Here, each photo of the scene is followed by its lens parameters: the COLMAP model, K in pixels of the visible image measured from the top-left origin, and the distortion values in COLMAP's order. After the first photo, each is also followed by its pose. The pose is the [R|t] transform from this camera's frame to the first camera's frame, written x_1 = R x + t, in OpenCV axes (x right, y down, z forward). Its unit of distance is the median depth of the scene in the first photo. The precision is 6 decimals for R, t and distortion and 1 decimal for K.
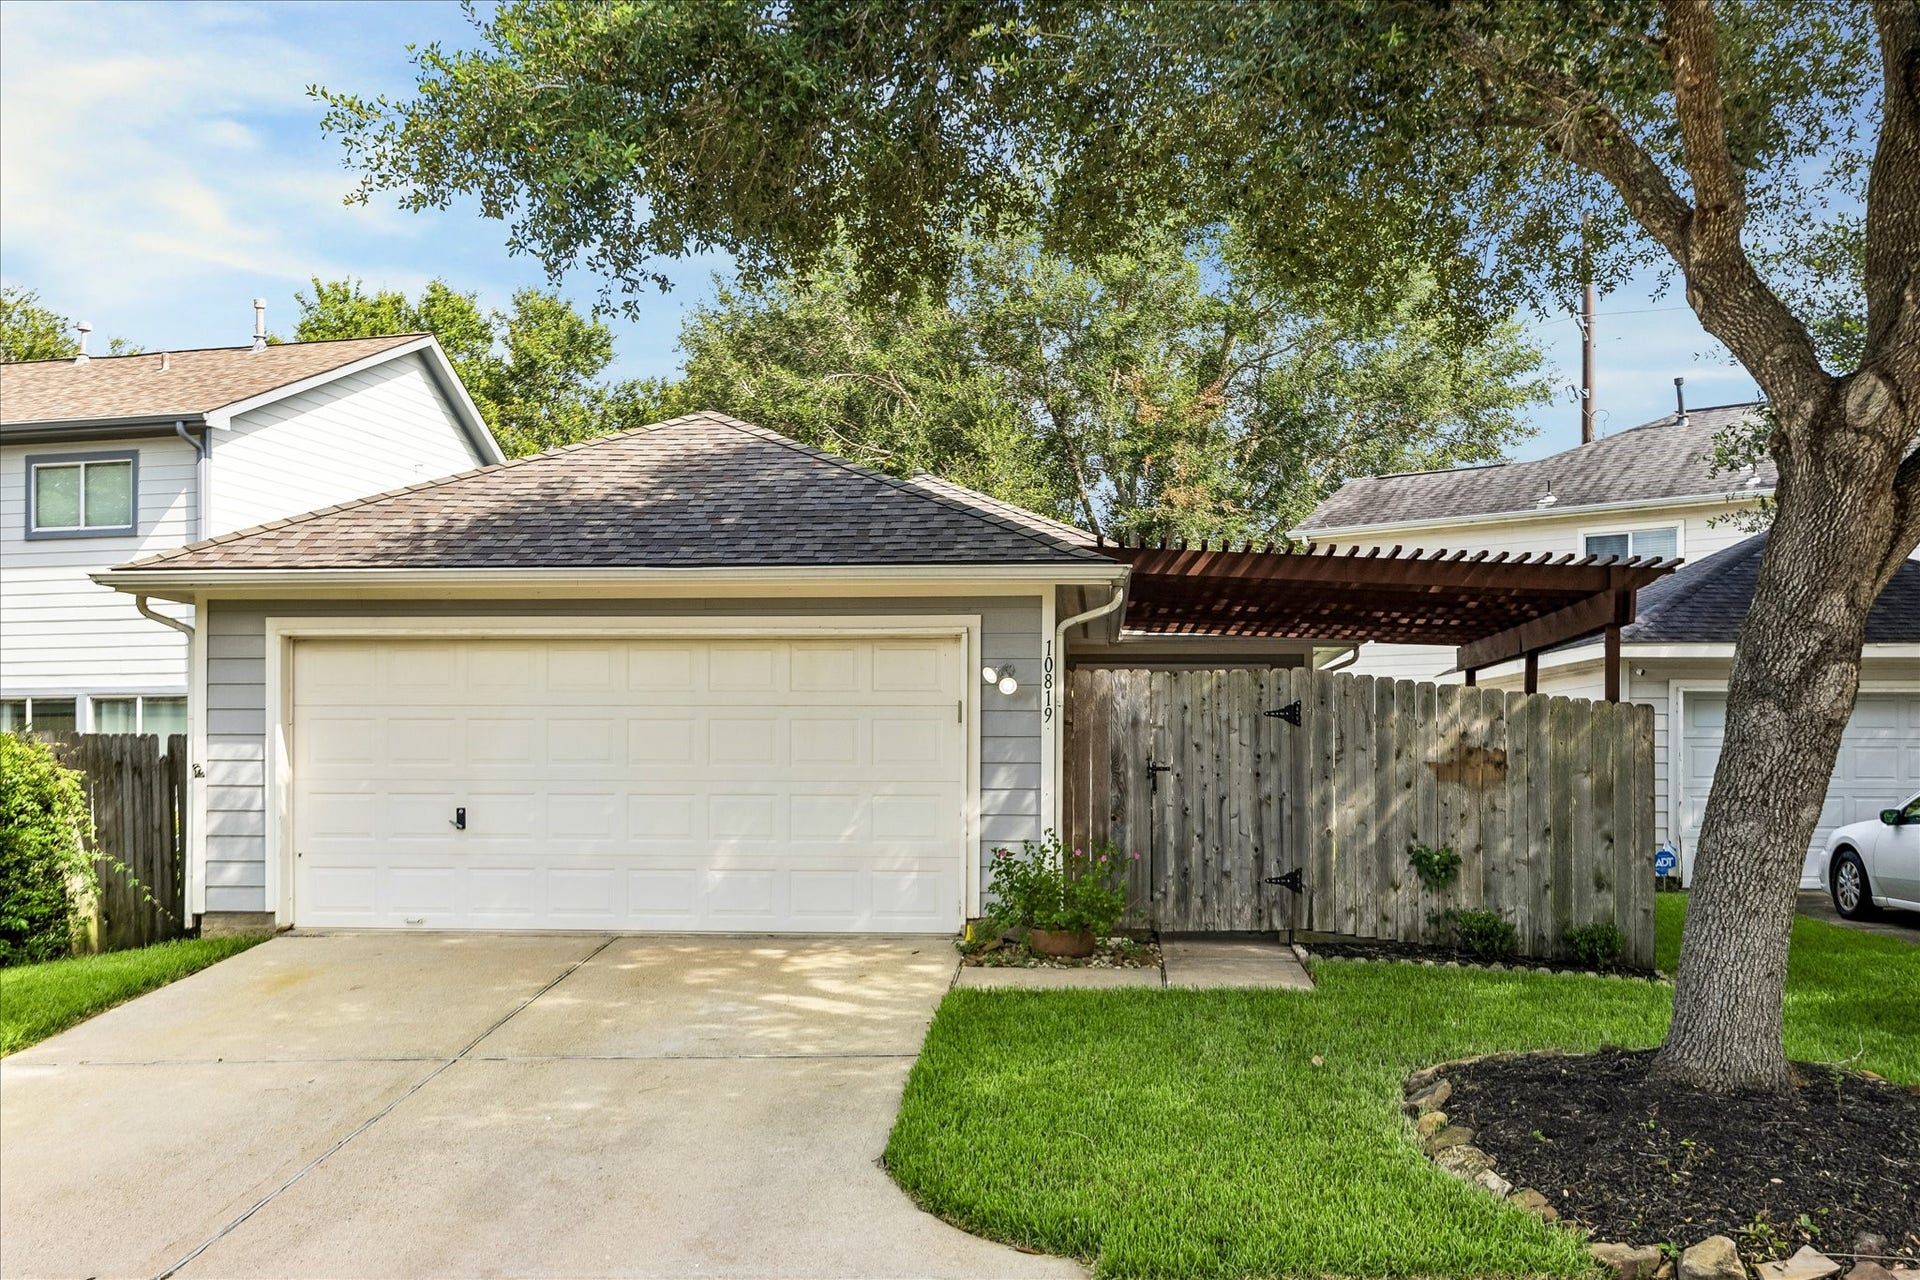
lens RADIAL K [[1871.0, 0, 1074.7], [0, 1871.0, 647.2], [0, 0, 1]] dist [-0.011488, -0.000869]
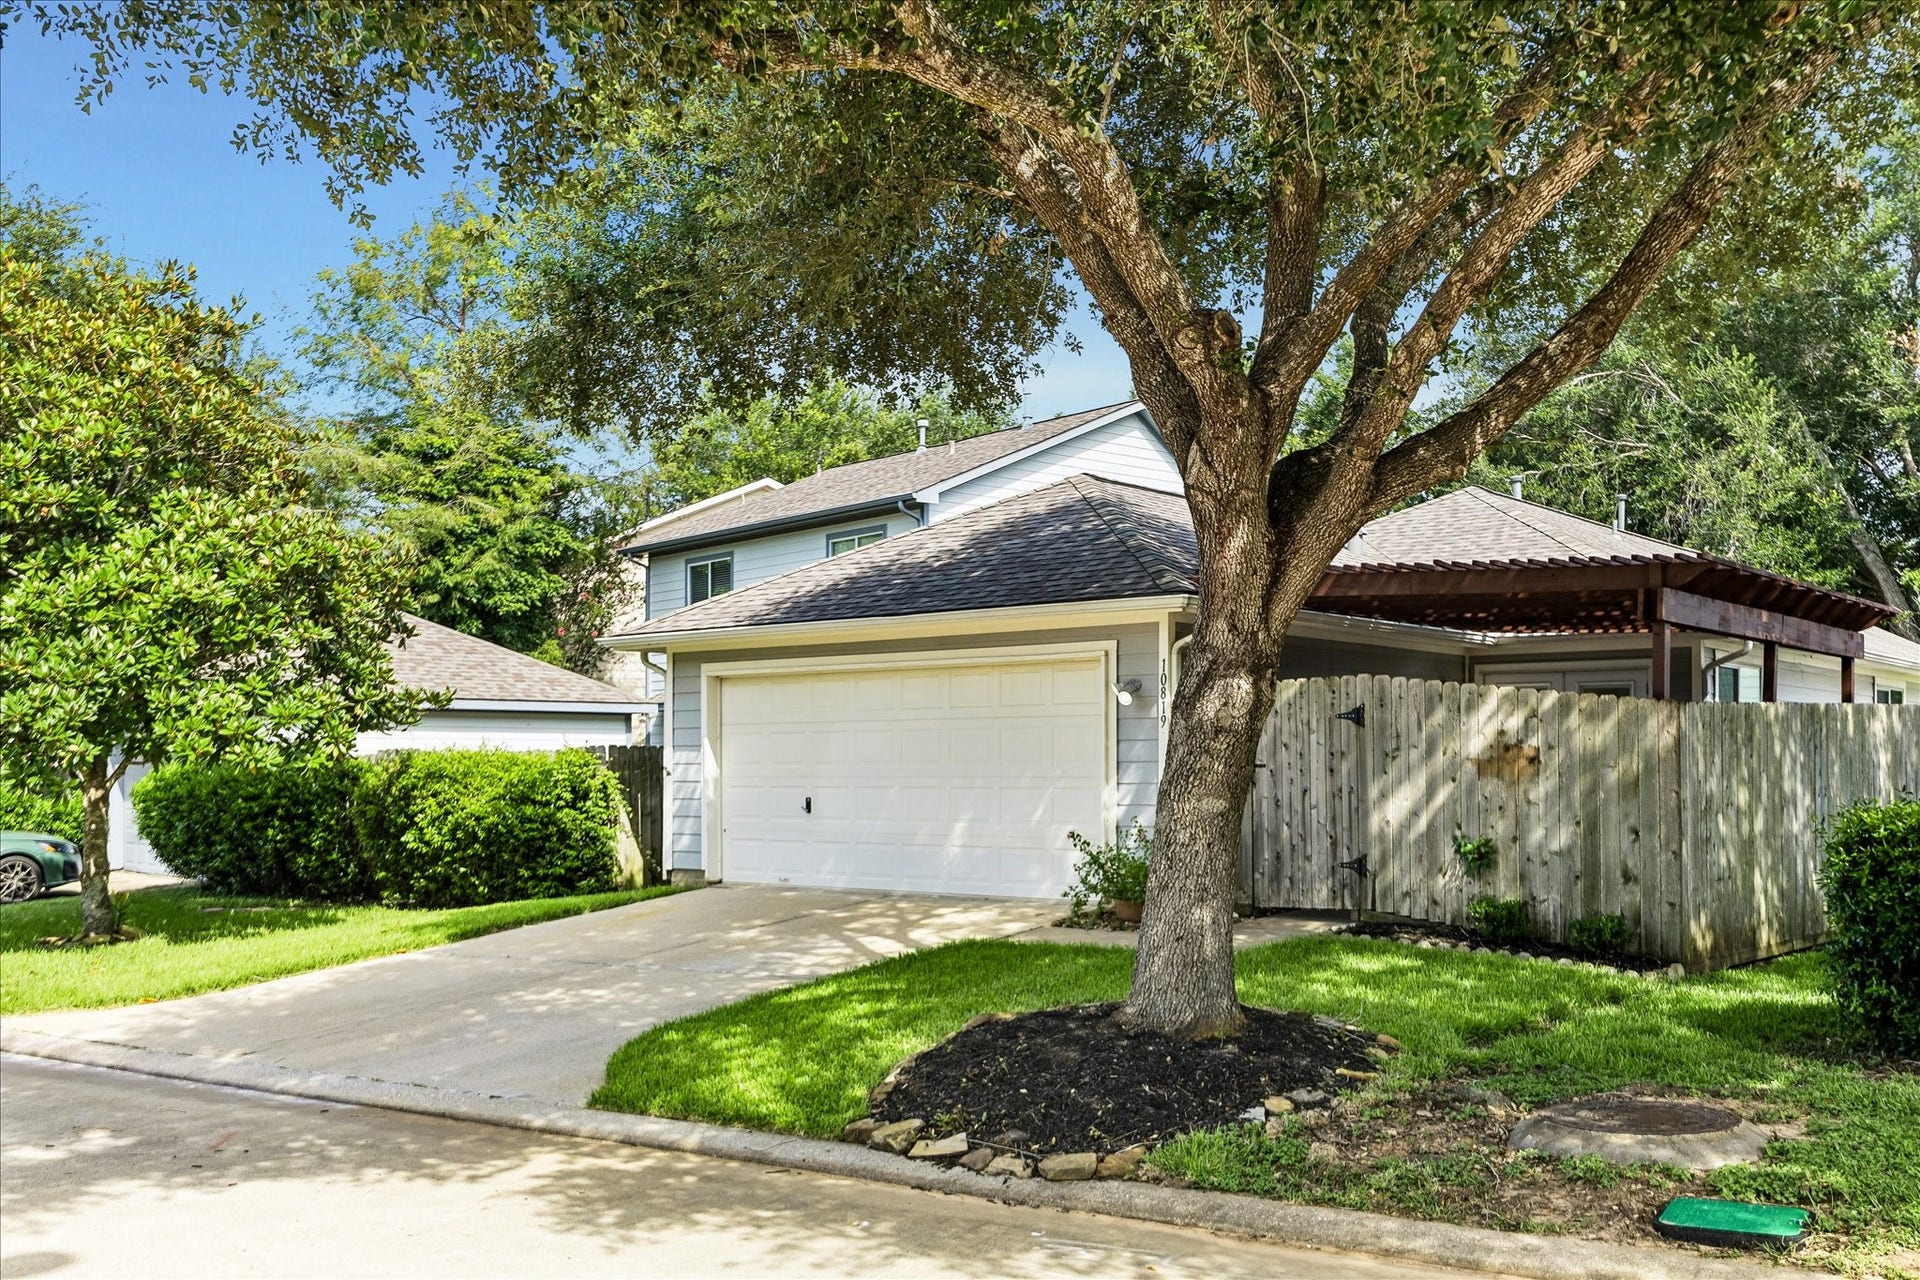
lens RADIAL K [[1871.0, 0, 1074.7], [0, 1871.0, 647.2], [0, 0, 1]] dist [-0.011488, -0.000869]
pose [[0.815847, -0.042761, -0.576685, 0.625703], [0.046493, 0.998884, -0.008293, -0.003601], [0.576396, -0.020046, 0.816924, -0.004107]]
